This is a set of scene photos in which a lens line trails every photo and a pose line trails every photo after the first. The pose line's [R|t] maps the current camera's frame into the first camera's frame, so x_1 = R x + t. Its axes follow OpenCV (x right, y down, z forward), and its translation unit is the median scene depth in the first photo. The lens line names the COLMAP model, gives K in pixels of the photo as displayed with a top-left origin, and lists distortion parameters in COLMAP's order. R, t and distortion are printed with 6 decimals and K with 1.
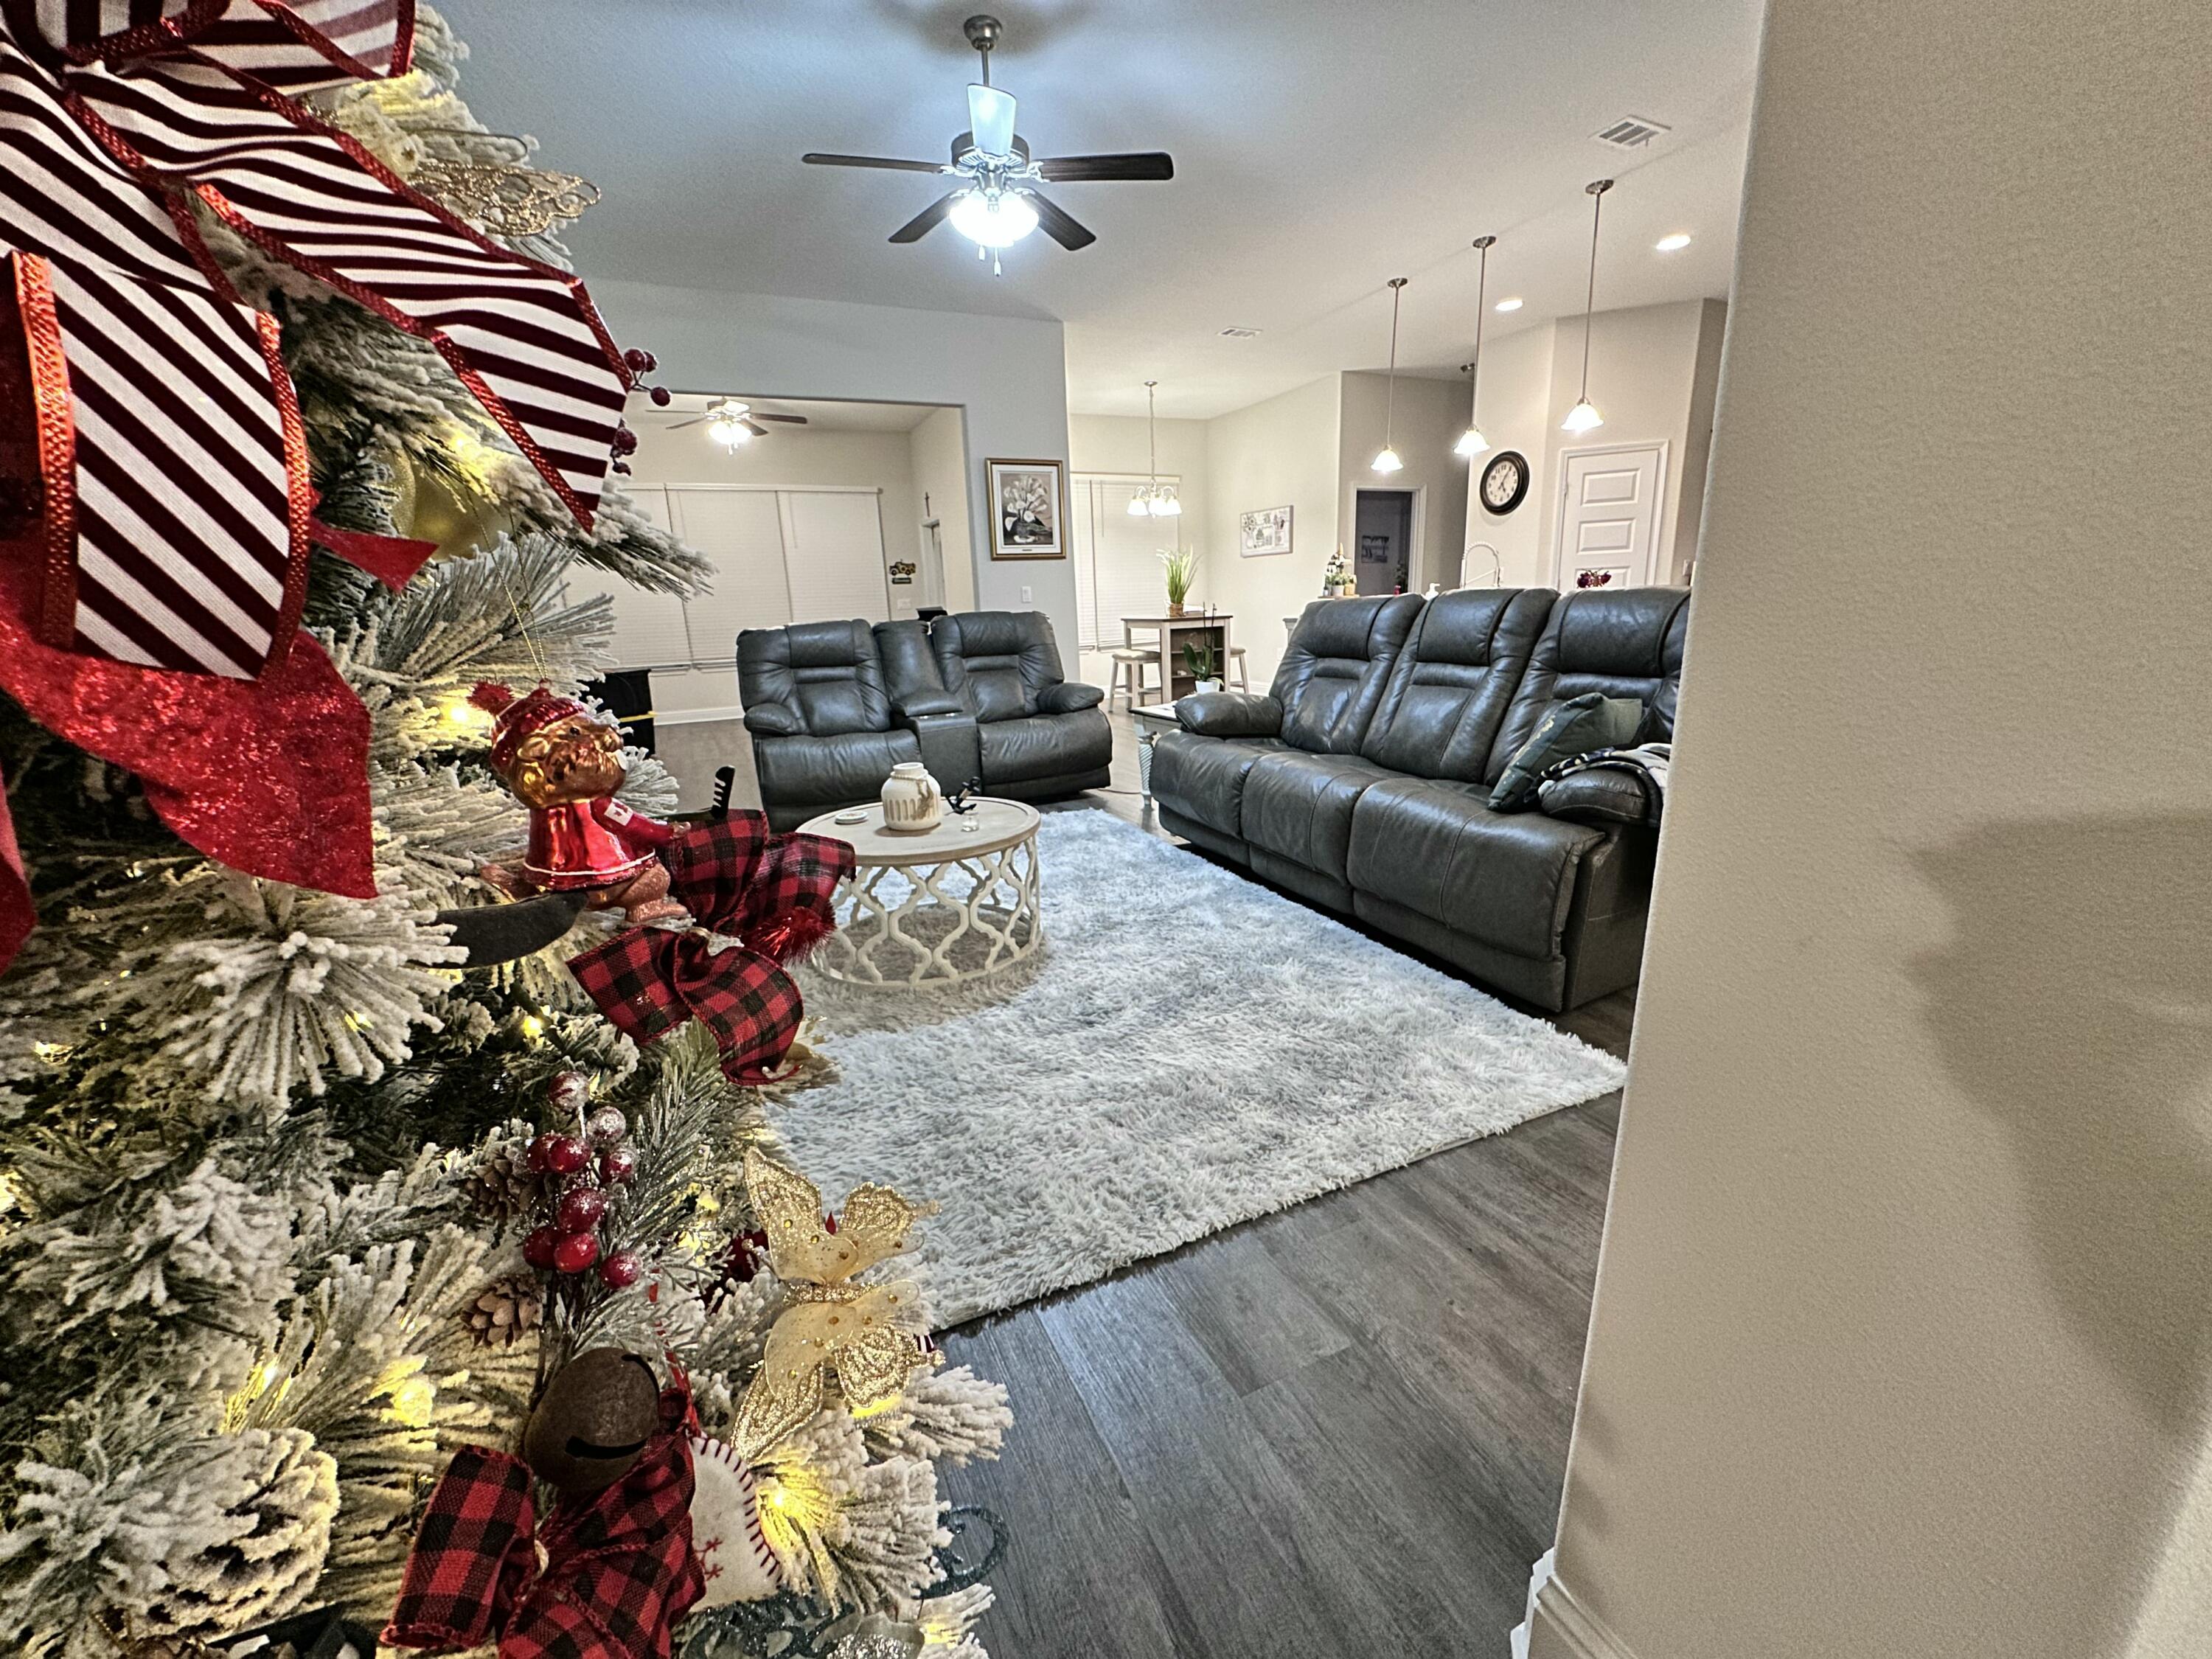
lens RADIAL K [[888.1, 0, 1109.7], [0, 888.1, 828.8], [0, 0, 1]] dist [-0.000748, 0.000240]
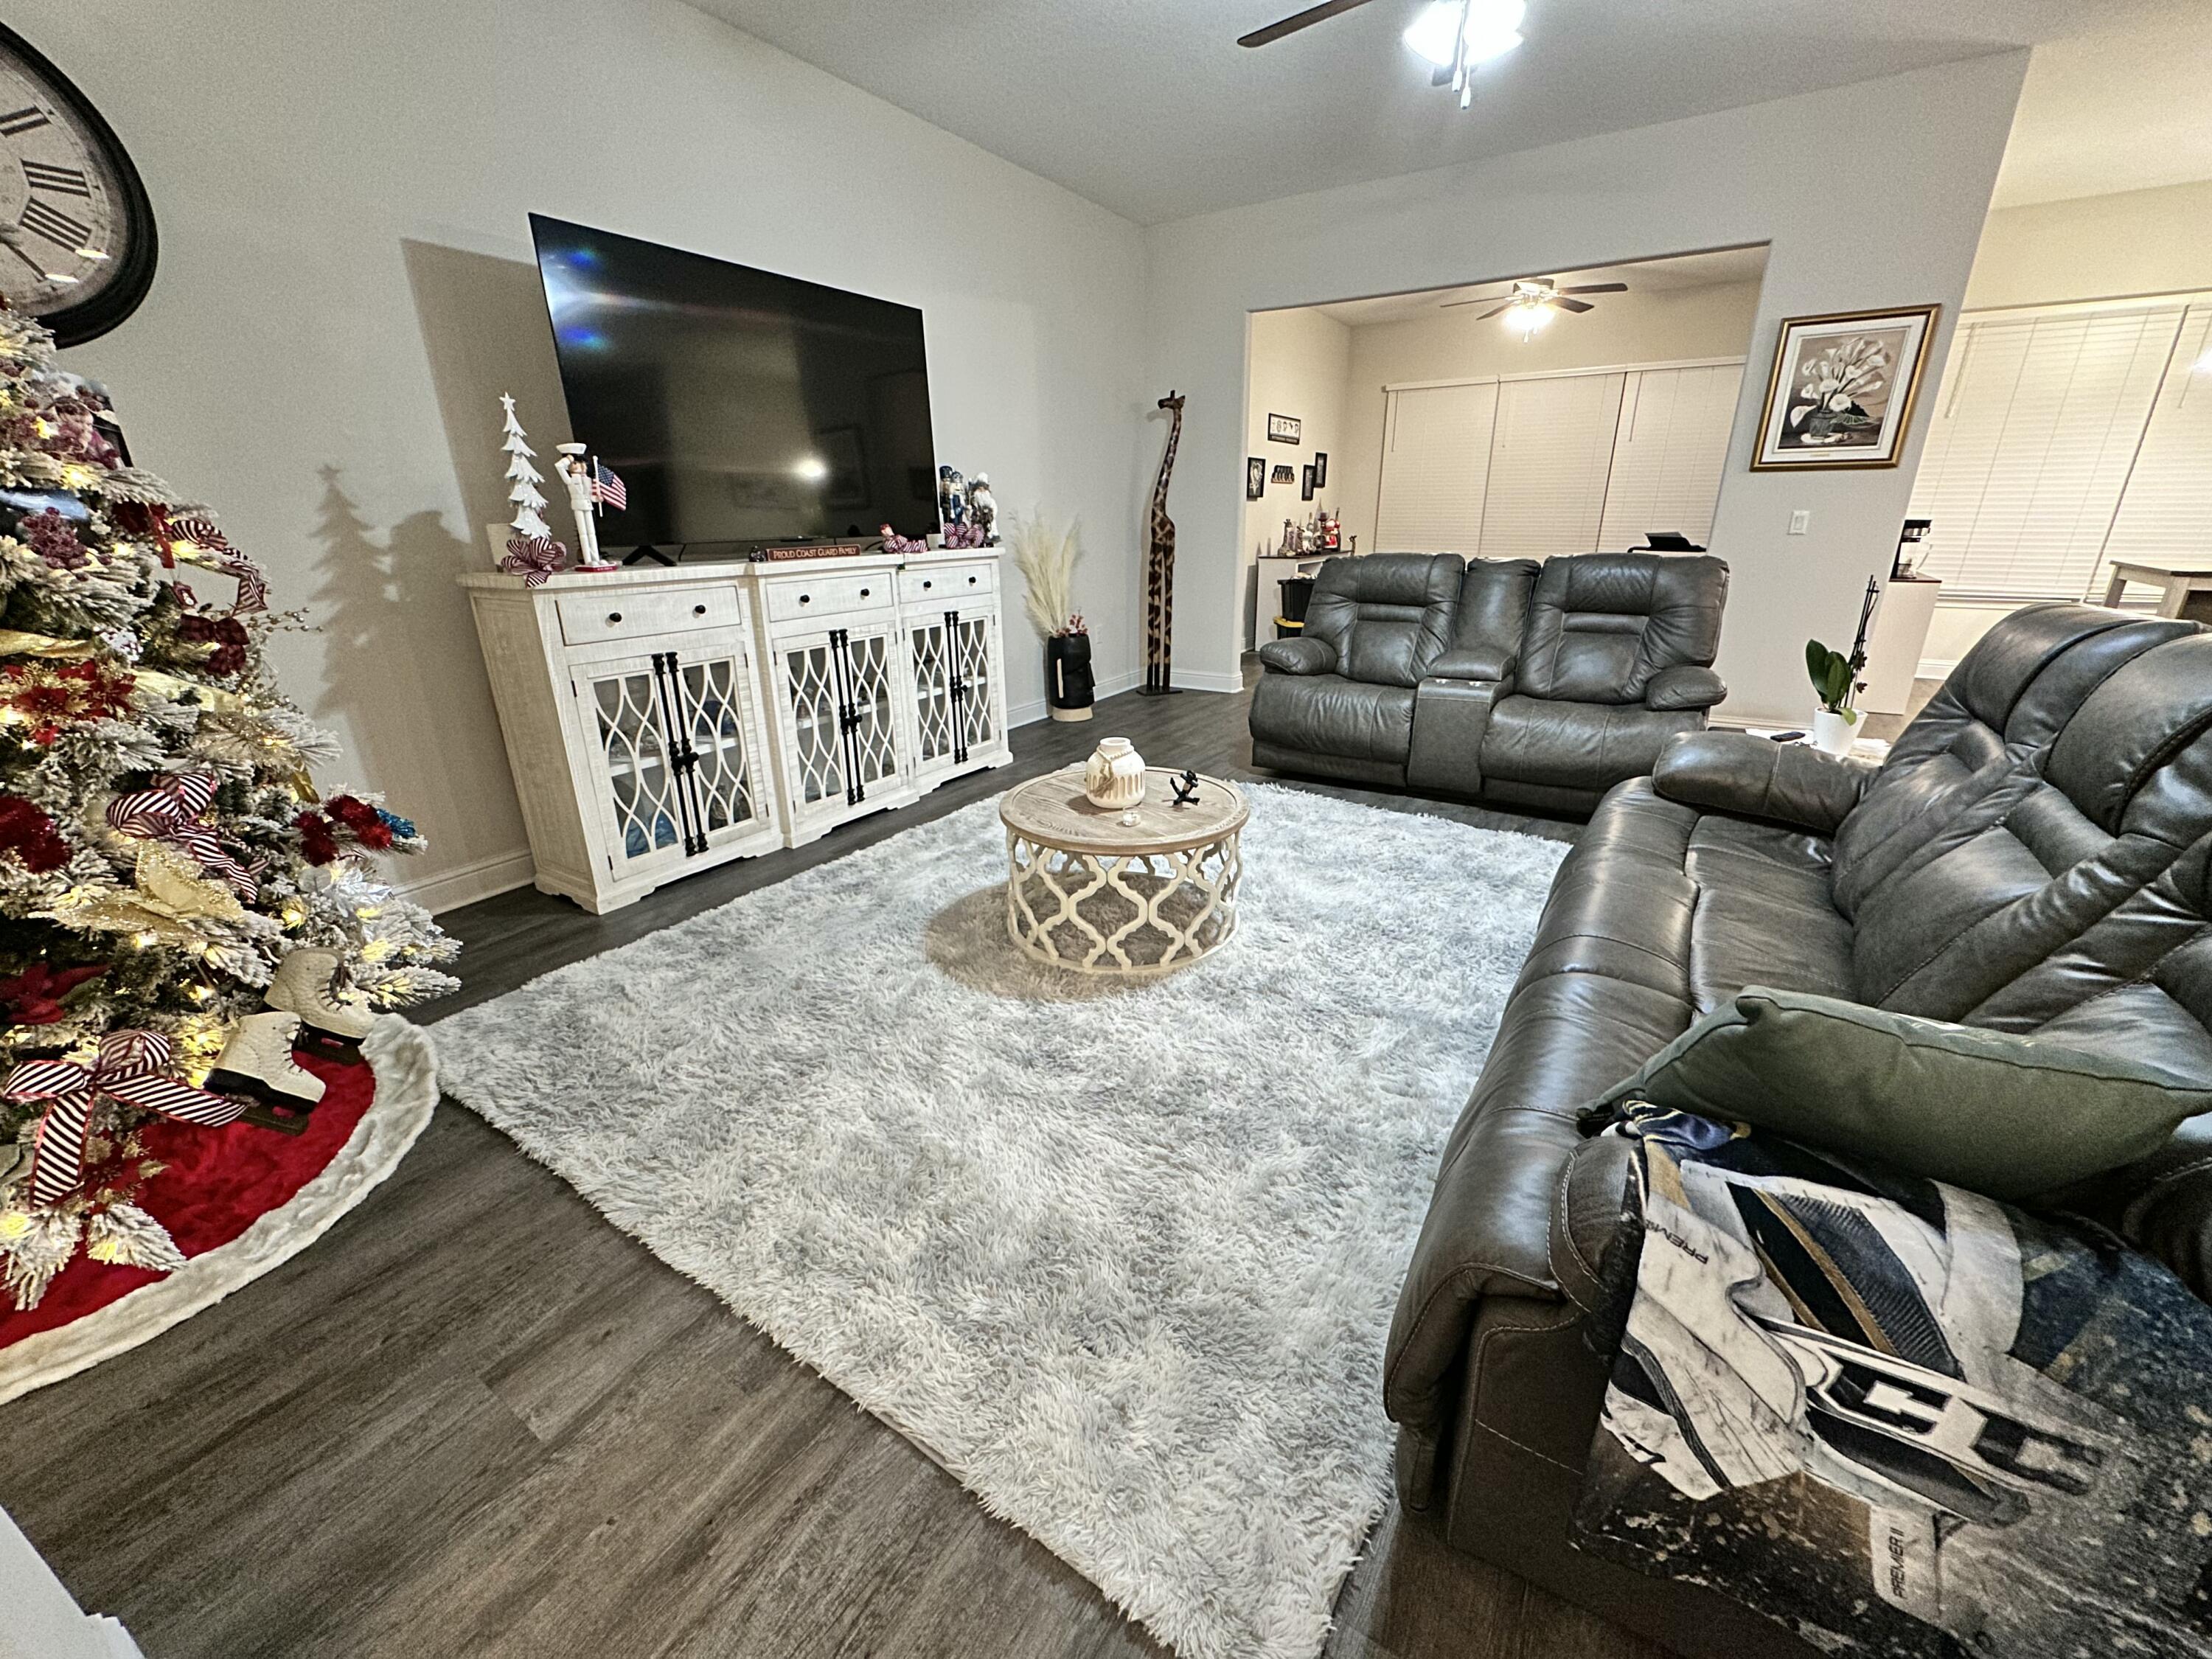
lens RADIAL K [[888.1, 0, 1109.7], [0, 888.1, 828.8], [0, 0, 1]] dist [-0.000748, 0.000240]
pose [[0.531580, 0.318192, -0.784969, 0.241073], [-0.217795, 0.946942, 0.236358, -0.089304], [0.818528, 0.045319, 0.572677, 0.191148]]
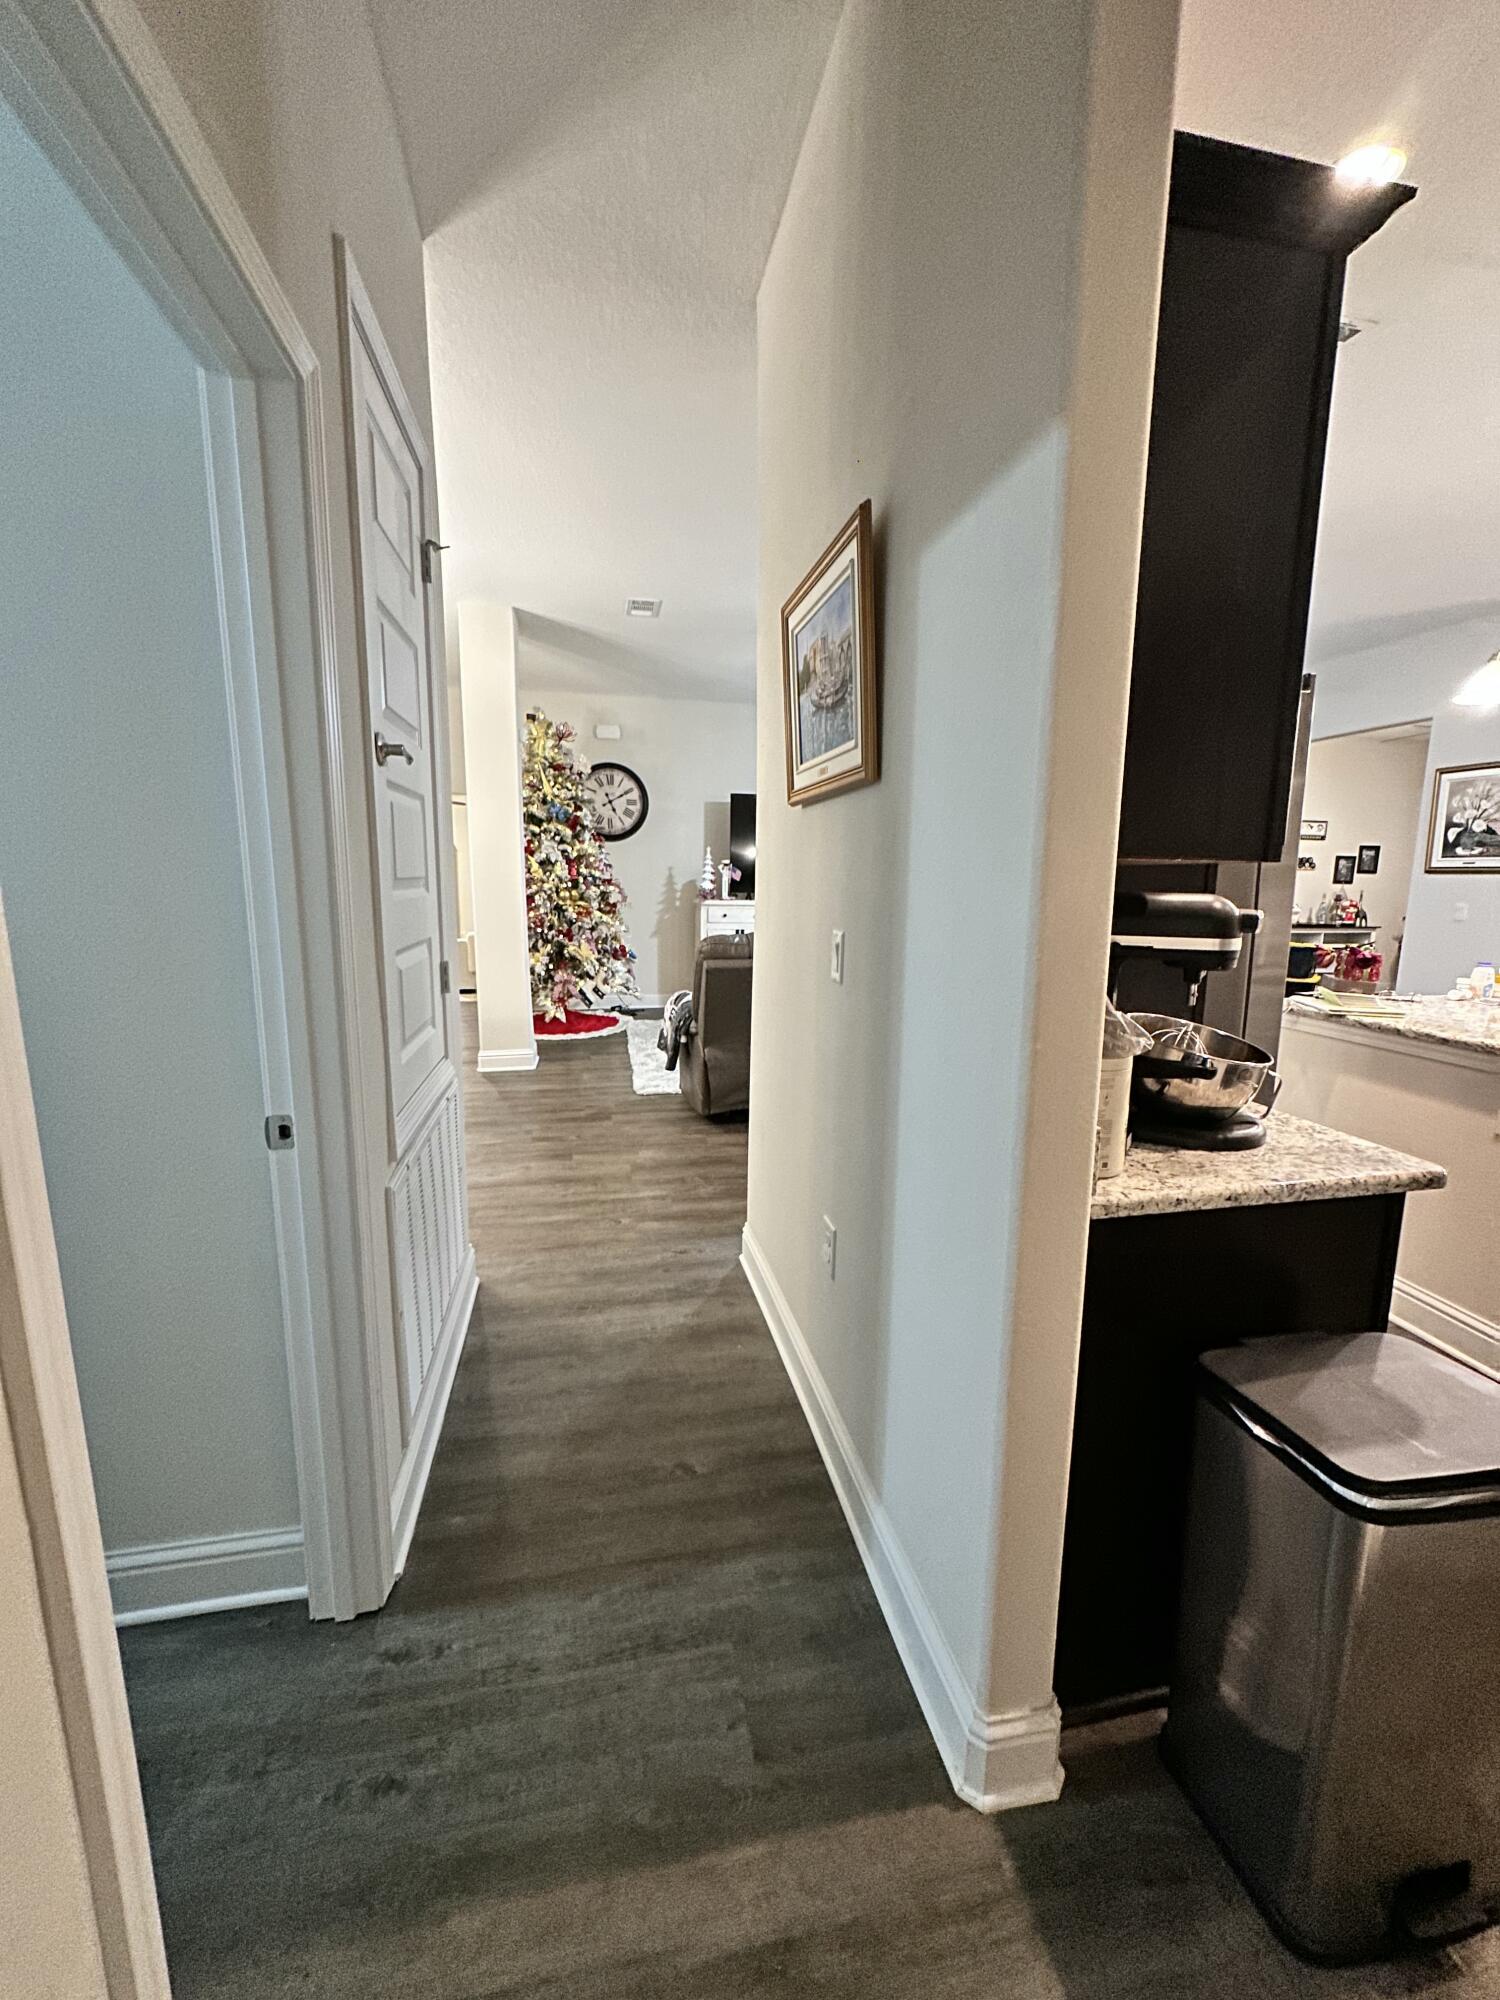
lens RADIAL K [[803.0, 0, 750.0], [0, 803.0, 1000.0], [0, 0, 1]] dist [-0.000748, 0.000240]
pose [[-0.240148, 0.187187, -0.952518, 0.869599], [-0.241434, 0.938882, 0.245377, -0.212487], [0.940233, 0.288897, -0.180278, 0.520297]]
